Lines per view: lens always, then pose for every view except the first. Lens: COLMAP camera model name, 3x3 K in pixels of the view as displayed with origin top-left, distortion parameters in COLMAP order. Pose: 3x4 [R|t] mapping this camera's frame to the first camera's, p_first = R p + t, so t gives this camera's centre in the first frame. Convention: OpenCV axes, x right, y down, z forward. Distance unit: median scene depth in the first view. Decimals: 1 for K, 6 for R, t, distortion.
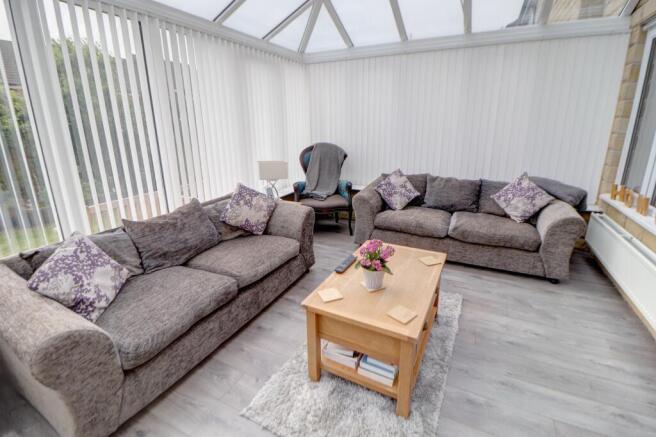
lens RADIAL K [[299.8, 0, 333.1], [0, 299.8, 203.4], [0, 0, 1]] dist [-0.015910, -0.007732]
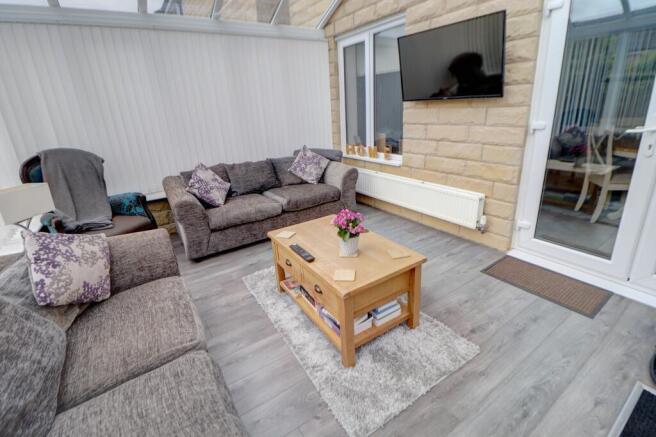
lens RADIAL K [[299.8, 0, 333.1], [0, 299.8, 203.4], [0, 0, 1]] dist [-0.015910, -0.007732]
pose [[0.498098, -0.283535, 0.819455, -0.411071], [0.267412, 0.949196, 0.165883, -0.050144], [-0.824857, 0.136506, 0.548613, 0.243673]]
